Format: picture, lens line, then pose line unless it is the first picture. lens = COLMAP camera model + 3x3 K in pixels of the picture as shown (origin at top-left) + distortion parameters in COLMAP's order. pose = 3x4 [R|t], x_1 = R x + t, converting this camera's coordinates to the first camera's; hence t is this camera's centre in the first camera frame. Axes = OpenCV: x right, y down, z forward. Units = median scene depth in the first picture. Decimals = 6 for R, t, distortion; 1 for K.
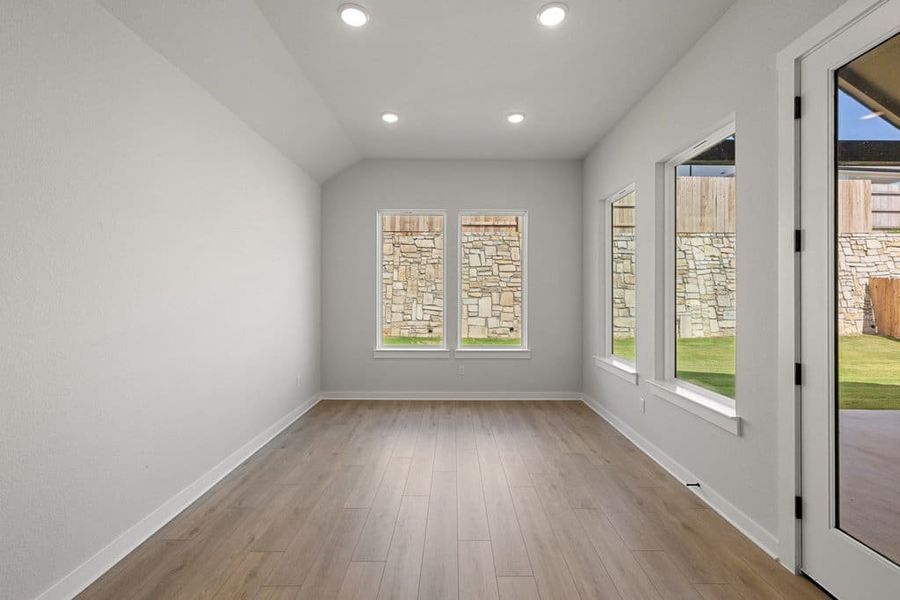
lens RADIAL K [[367.4, 0, 452.9], [0, 367.4, 290.3], [0, 0, 1]] dist [0.000210, 0.000081]
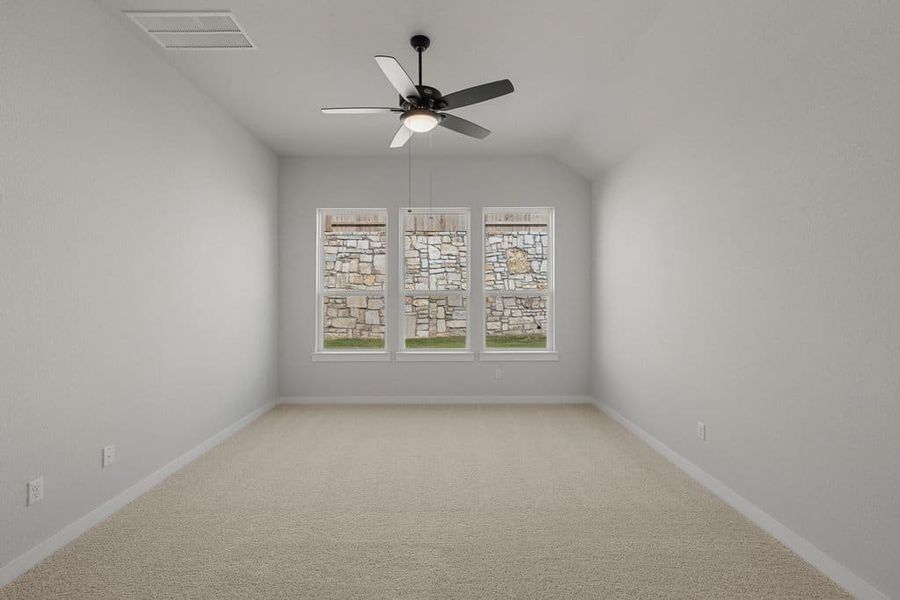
lens RADIAL K [[377.6, 0, 453.5], [0, 377.6, 298.6], [0, 0, 1]] dist [0.001221, 0.000242]
pose [[0.999977, -0.006395, 0.002096, 0.721392], [0.006359, 0.999839, 0.016782, 0.006700], [-0.002203, -0.016768, 0.999857, -0.008454]]
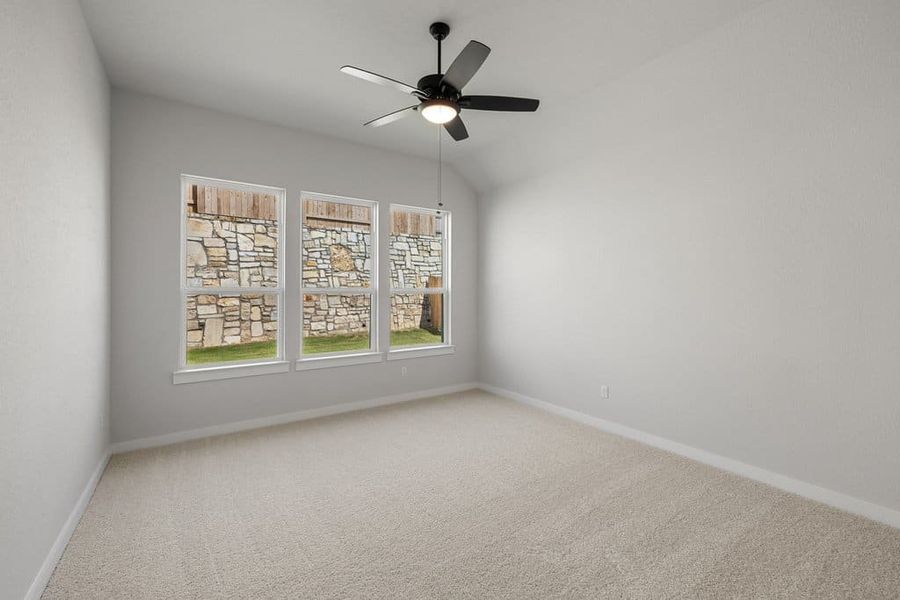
lens RADIAL K [[375.0, 0, 451.4], [0, 375.0, 292.6], [0, 0, 1]] dist [0.000314, 0.000067]
pose [[0.828363, -0.004441, 0.560174, 0.582352], [0.000615, 0.999975, 0.007018, 0.007168], [-0.560191, -0.005468, 0.828345, 0.036568]]
